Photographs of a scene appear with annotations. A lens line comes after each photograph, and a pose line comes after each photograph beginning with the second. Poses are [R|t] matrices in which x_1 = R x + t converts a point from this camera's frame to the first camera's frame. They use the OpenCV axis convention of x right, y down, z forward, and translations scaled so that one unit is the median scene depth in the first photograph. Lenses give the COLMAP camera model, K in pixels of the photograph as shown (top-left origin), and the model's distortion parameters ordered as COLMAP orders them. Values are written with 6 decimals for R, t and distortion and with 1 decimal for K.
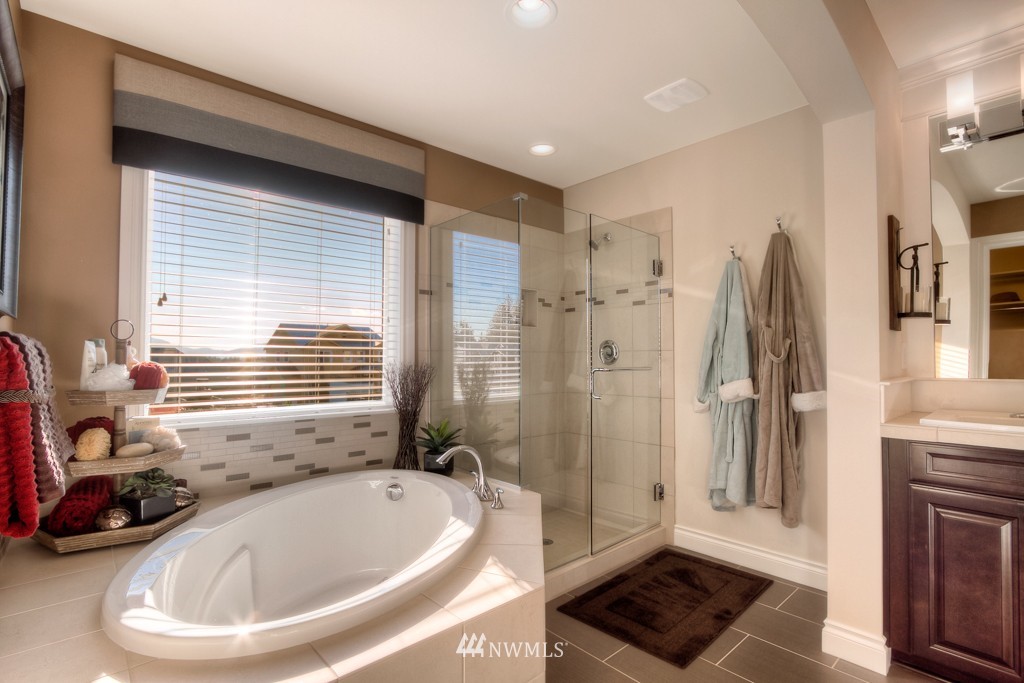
lens RADIAL K [[475.8, 0, 512.2], [0, 475.8, 348.0], [0, 0, 1]] dist [-0.013125, 0.001180]
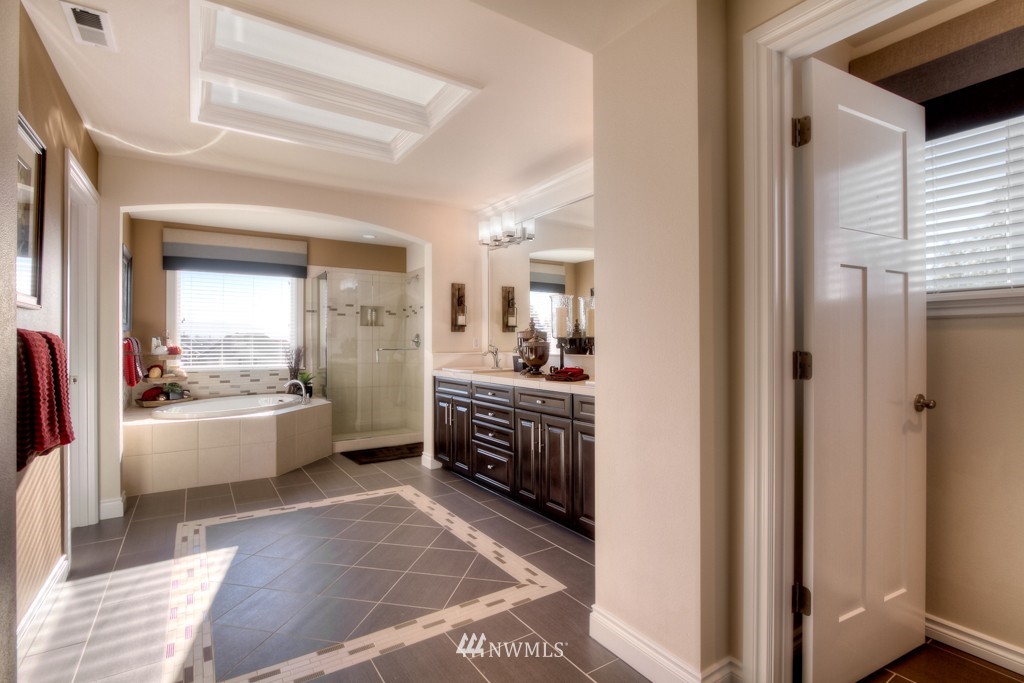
lens RADIAL K [[475.8, 0, 508.8], [0, 475.8, 341.7], [0, 0, 1]] dist [-0.013125, 0.001180]
pose [[0.988107, 0.007831, -0.153568, 1.491446], [-0.004106, 0.999690, 0.024562, -0.061915], [0.153713, -0.023639, 0.987833, -1.343733]]
